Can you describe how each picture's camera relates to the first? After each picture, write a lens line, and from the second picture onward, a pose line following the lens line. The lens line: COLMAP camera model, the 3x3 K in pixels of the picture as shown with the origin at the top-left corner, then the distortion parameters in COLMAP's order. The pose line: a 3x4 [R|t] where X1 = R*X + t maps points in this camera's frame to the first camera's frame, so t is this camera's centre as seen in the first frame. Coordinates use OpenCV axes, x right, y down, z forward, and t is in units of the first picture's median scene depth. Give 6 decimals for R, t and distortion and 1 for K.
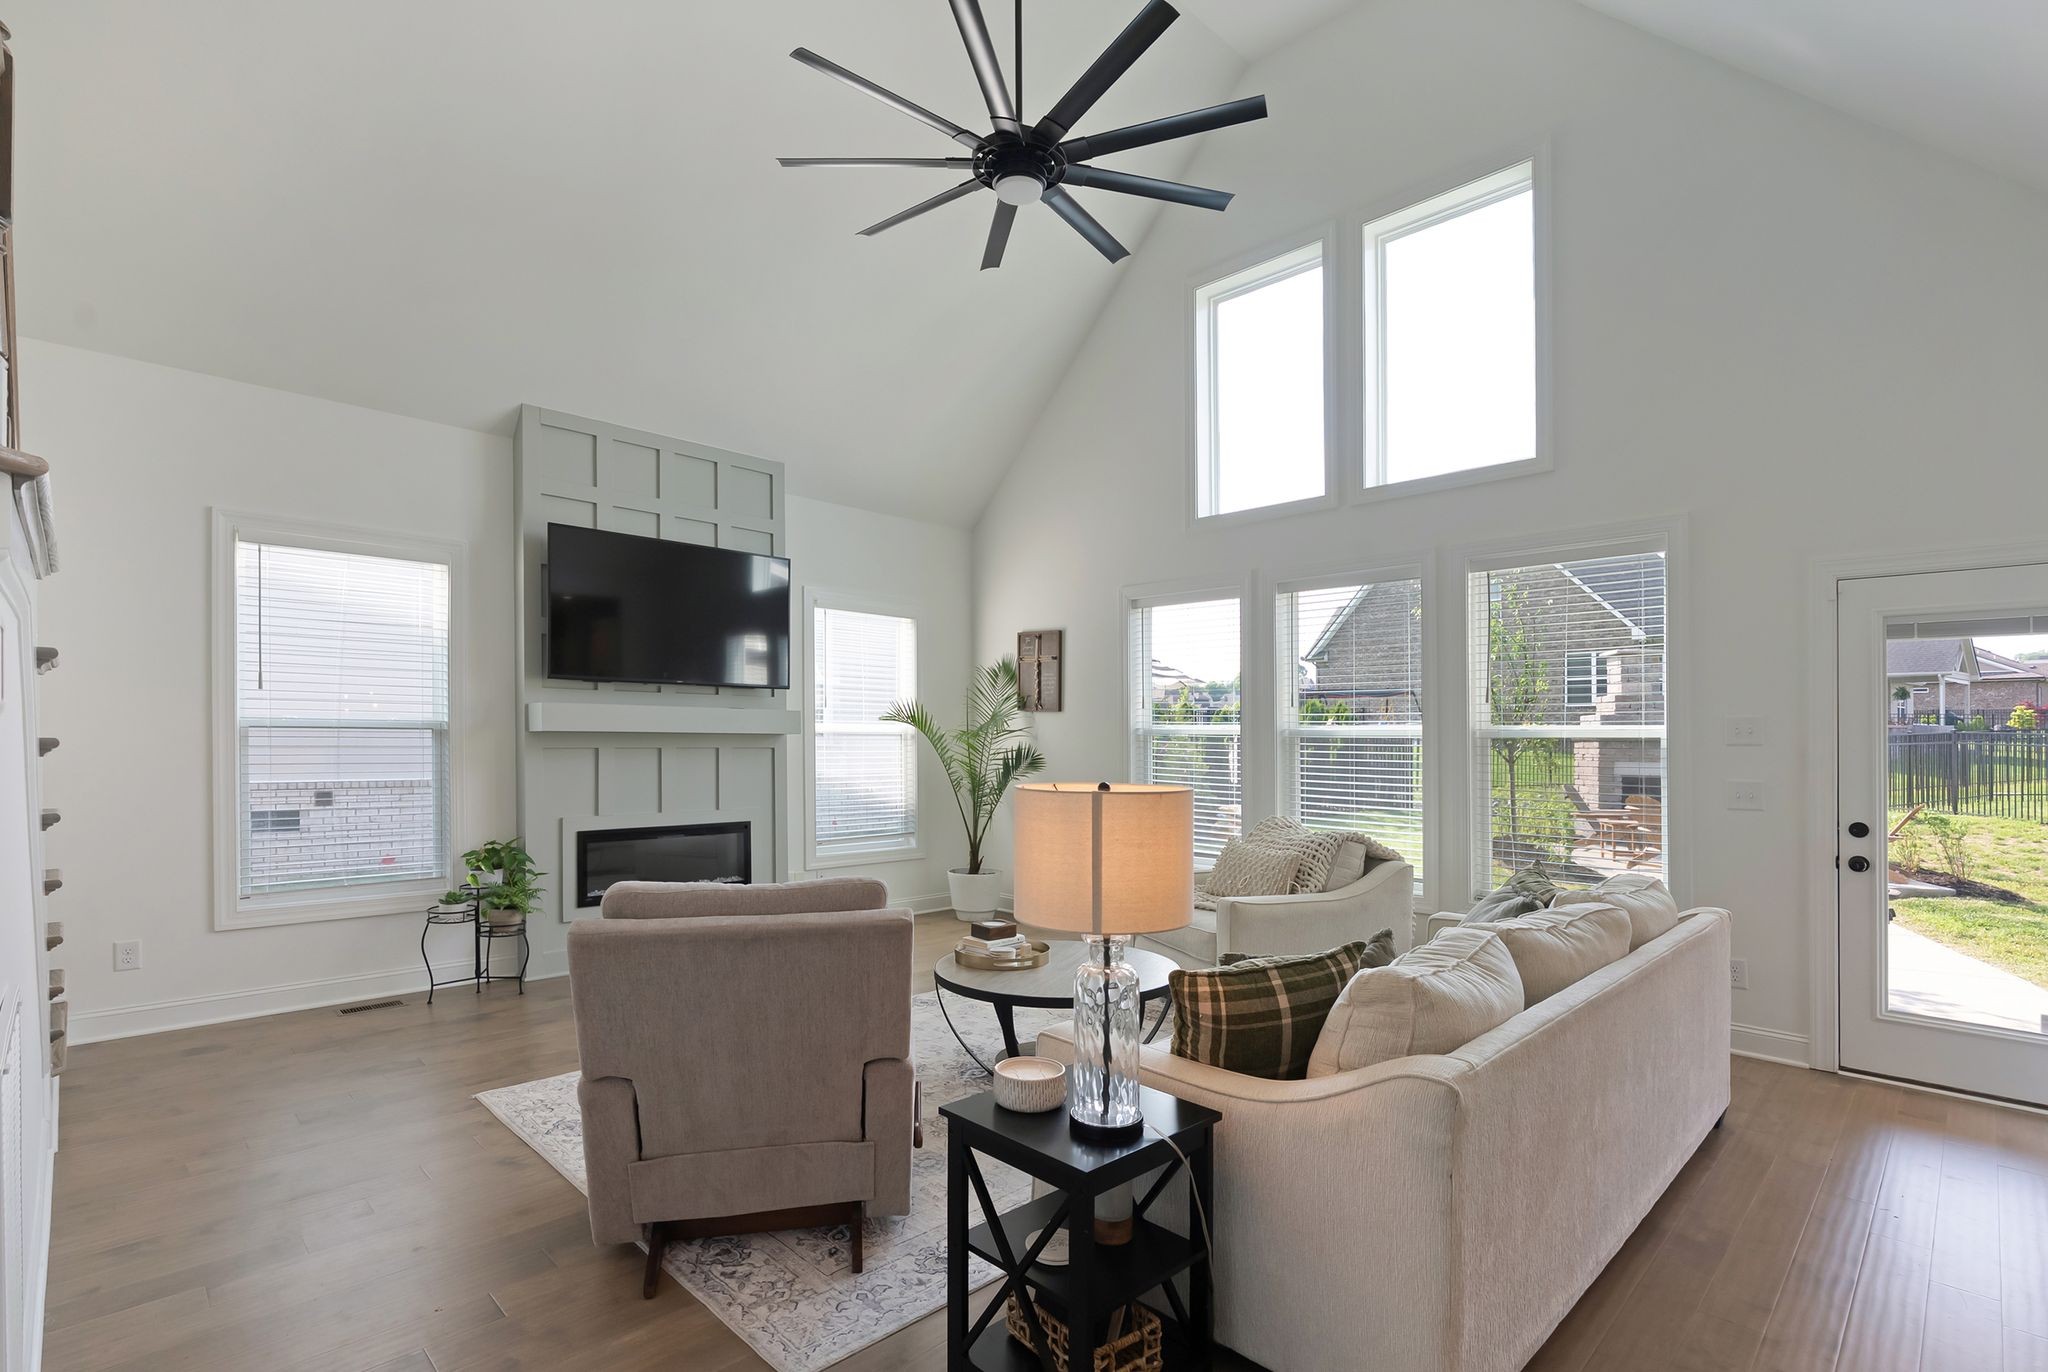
lens RADIAL K [[983.3, 0, 1025.1], [0, 983.3, 742.6], [0, 0, 1]] dist [-0.001576, -0.000122]
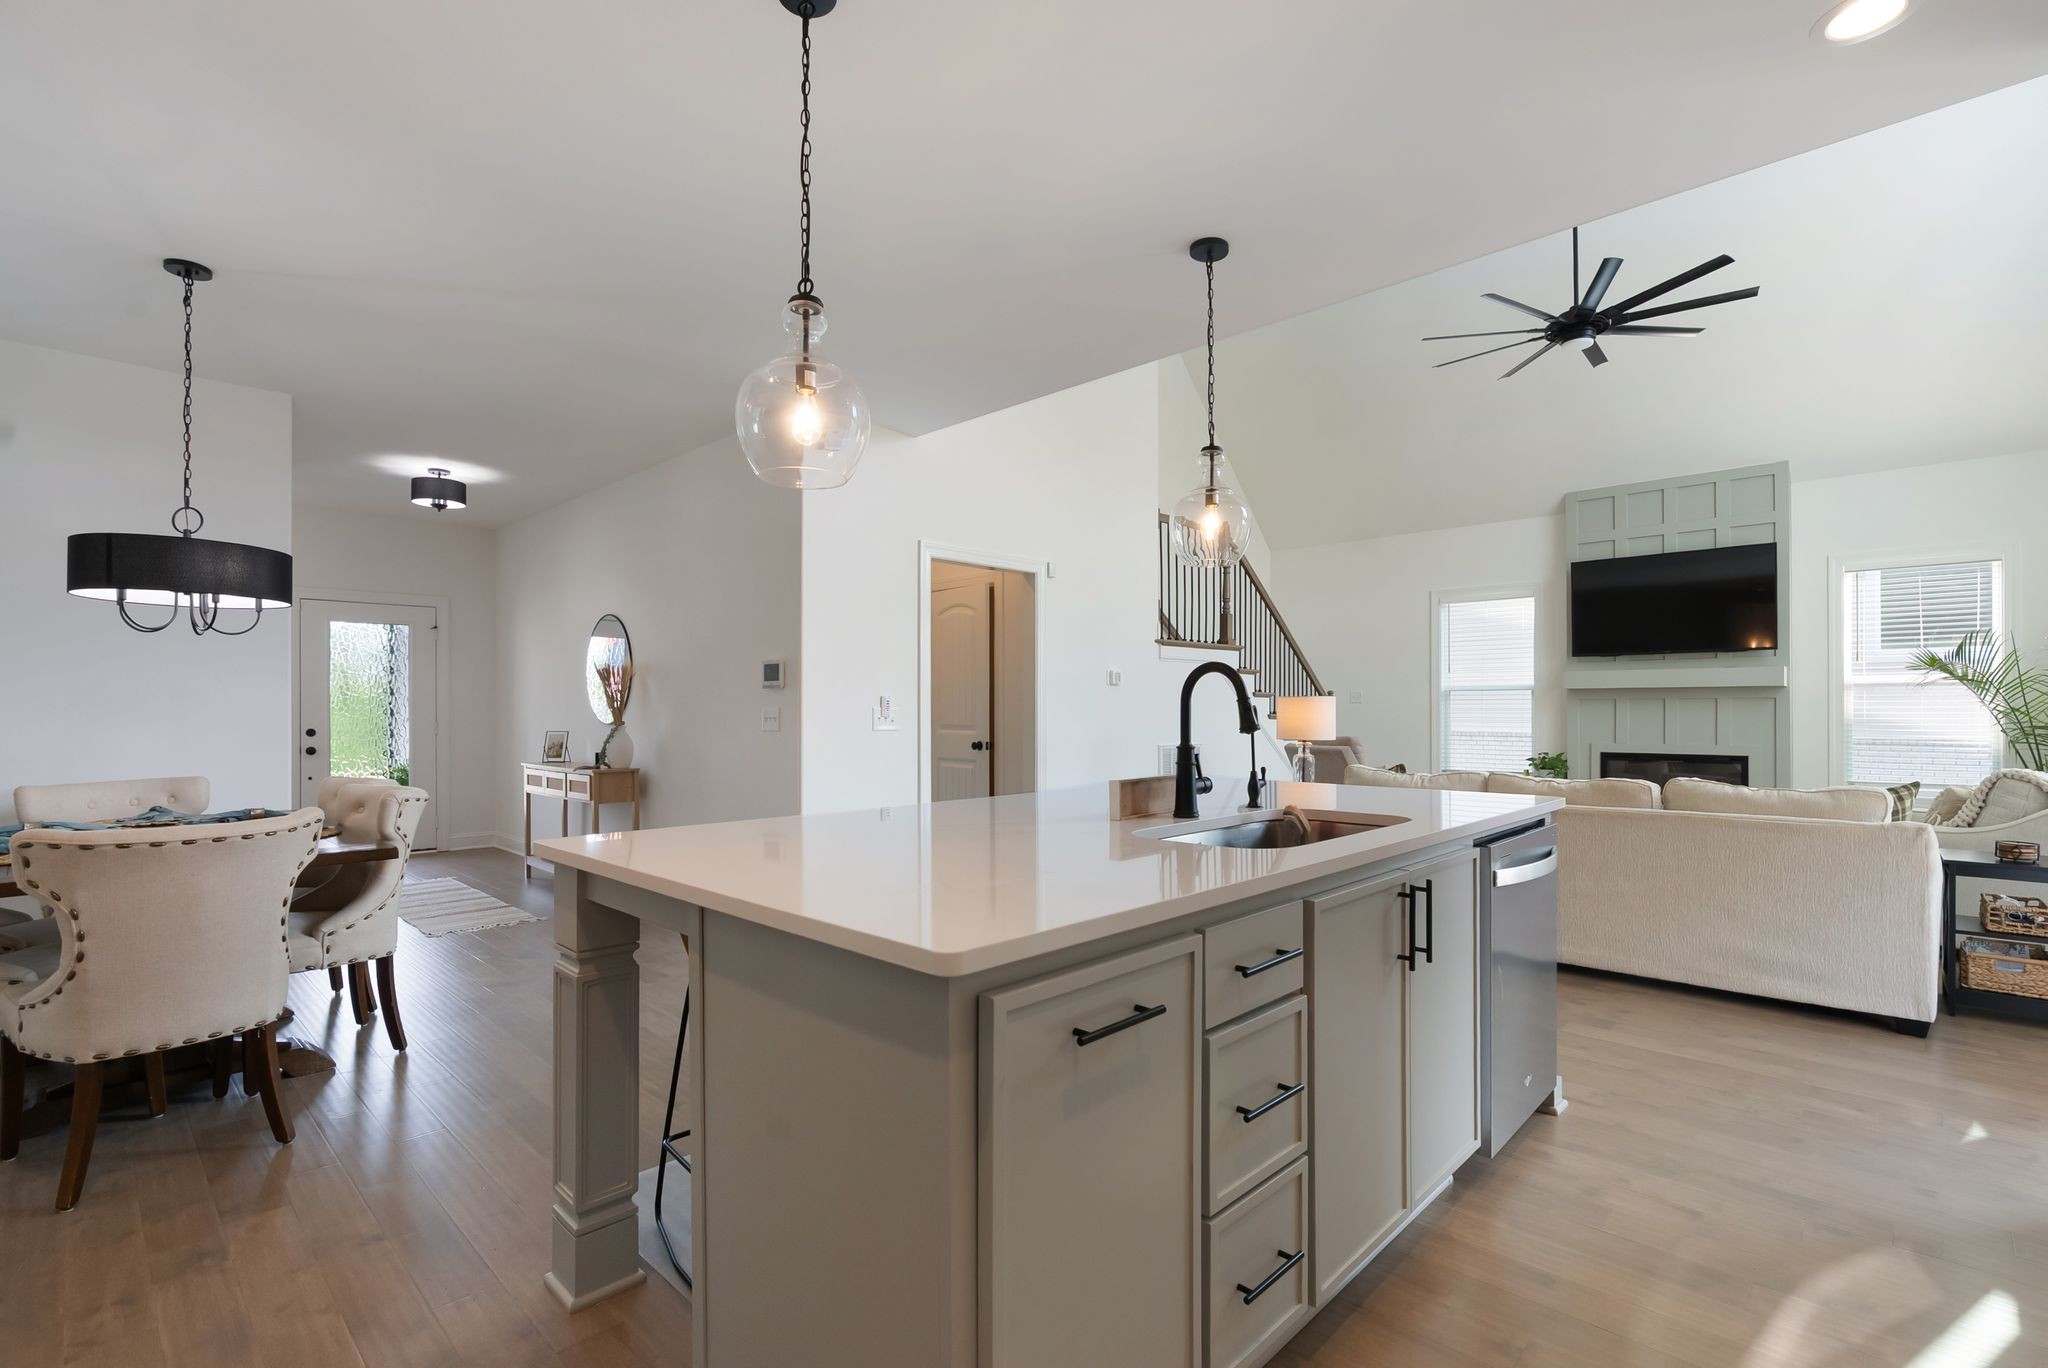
lens RADIAL K [[950.2, 0, 1036.6], [0, 950.2, 704.5], [0, 0, 1]] dist [-0.005777, -0.000441]
pose [[0.037197, -0.014916, -0.999197, 0.979541], [0.001144, 0.999889, -0.014883, 0.034311], [0.999307, -0.000589, 0.037210, 0.039901]]
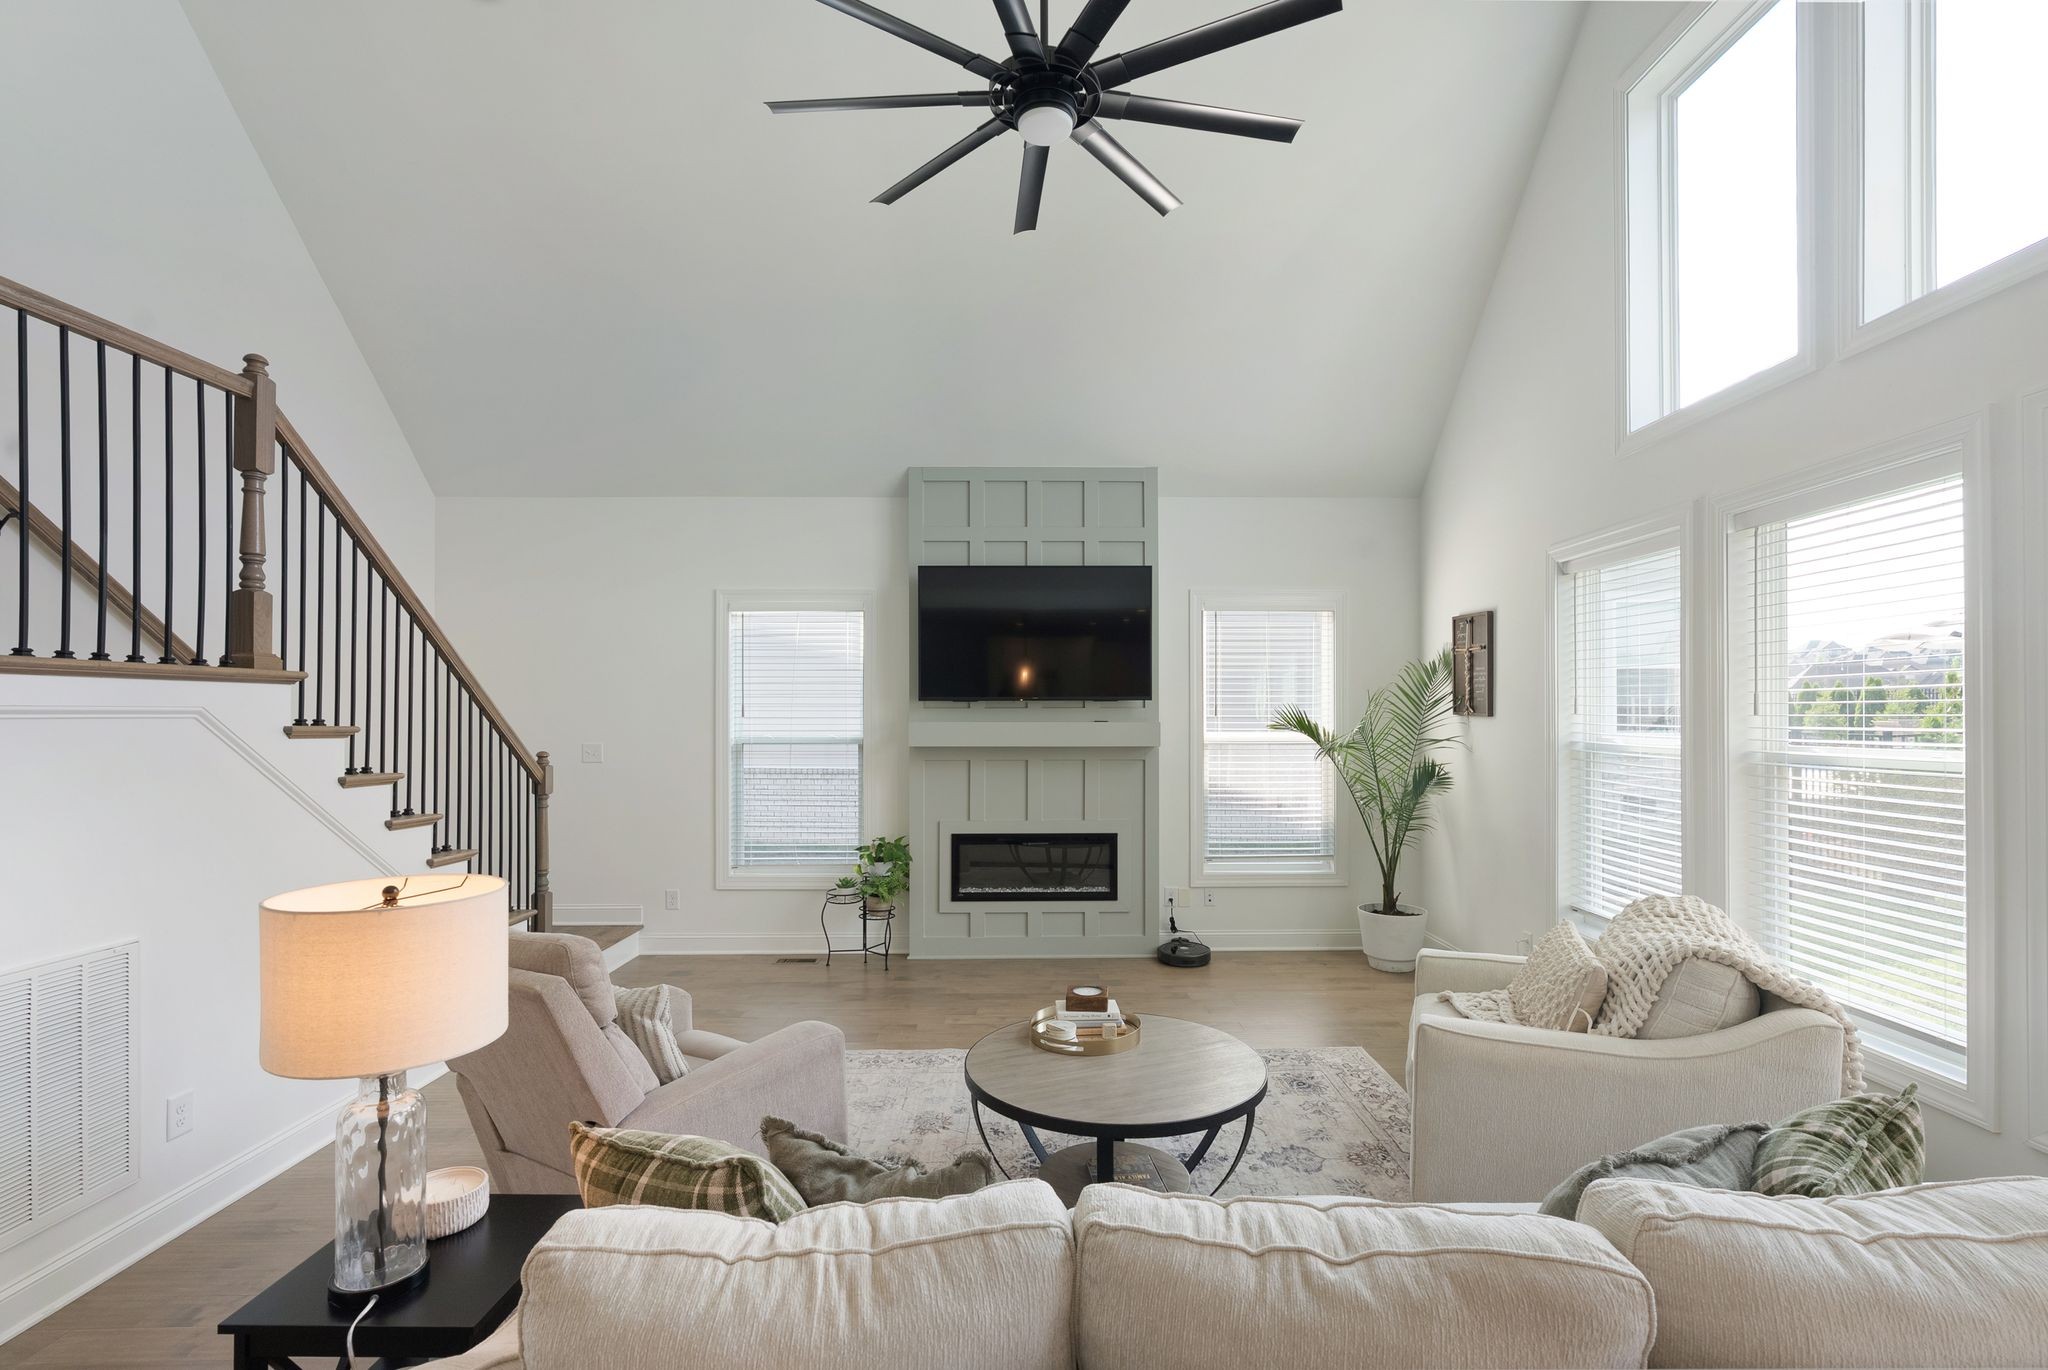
lens RADIAL K [[947.7, 0, 1043.8], [0, 947.7, 722.5], [0, 0, 1]] dist [0.001662, 0.000646]
pose [[0.721395, -0.005324, -0.692504, 0.361679], [0.006438, 0.999979, -0.000980, -0.034604], [0.692494, -0.003752, 0.721414, 0.271524]]
